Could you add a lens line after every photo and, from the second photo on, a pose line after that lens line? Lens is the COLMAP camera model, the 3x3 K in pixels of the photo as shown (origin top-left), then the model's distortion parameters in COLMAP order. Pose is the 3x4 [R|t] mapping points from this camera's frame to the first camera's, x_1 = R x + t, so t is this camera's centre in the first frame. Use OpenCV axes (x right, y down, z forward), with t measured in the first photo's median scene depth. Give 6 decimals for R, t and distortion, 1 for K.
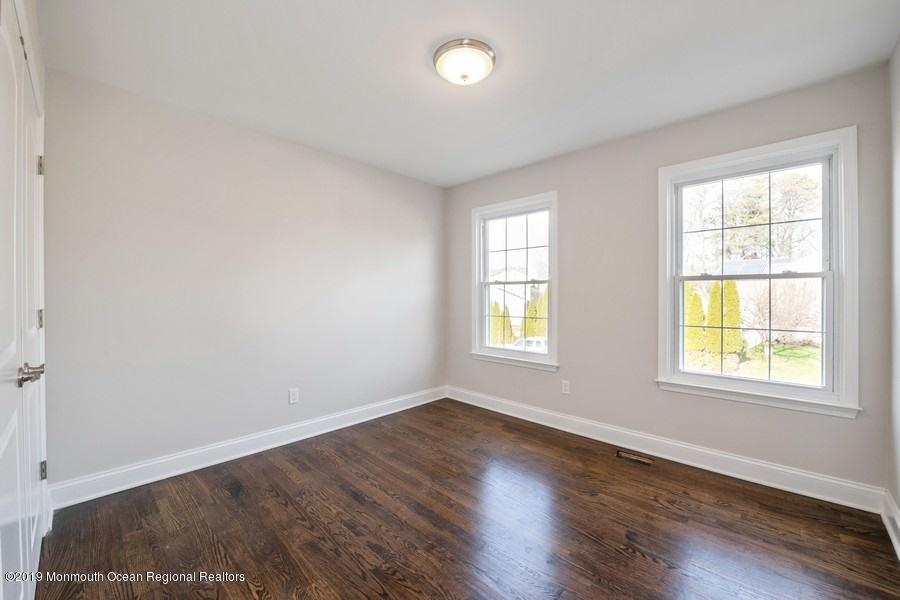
lens RADIAL K [[357.9, 0, 449.3], [0, 357.9, 300.9], [0, 0, 1]] dist [-0.002079, -0.000193]
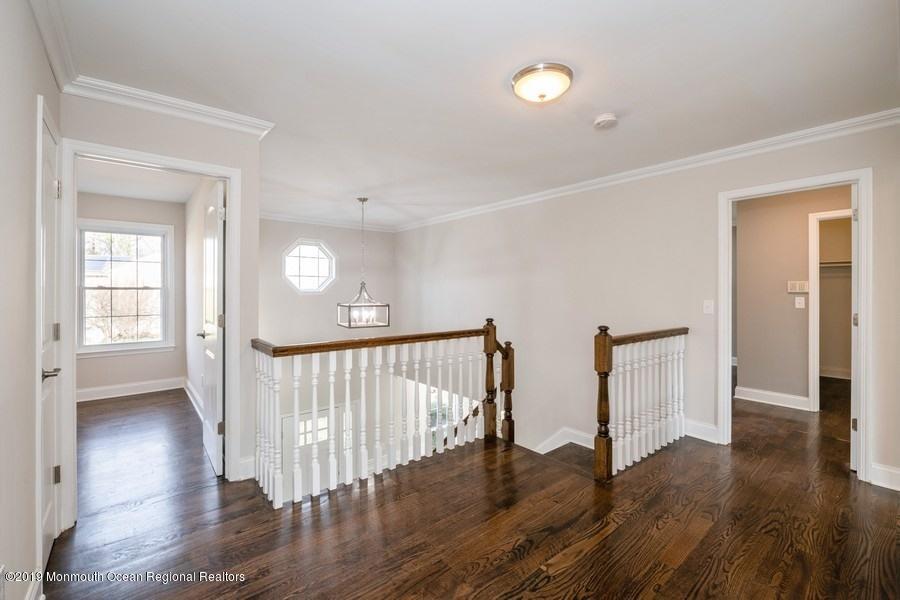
lens RADIAL K [[386.0, 0, 450.2], [0, 386.0, 292.7], [0, 0, 1]] dist [-0.000365, 0.000008]
pose [[0.110189, 0.003180, 0.993906, -0.955133], [0.007655, 0.999963, -0.004048, -0.025663], [-0.993881, 0.008054, 0.110161, -0.877270]]
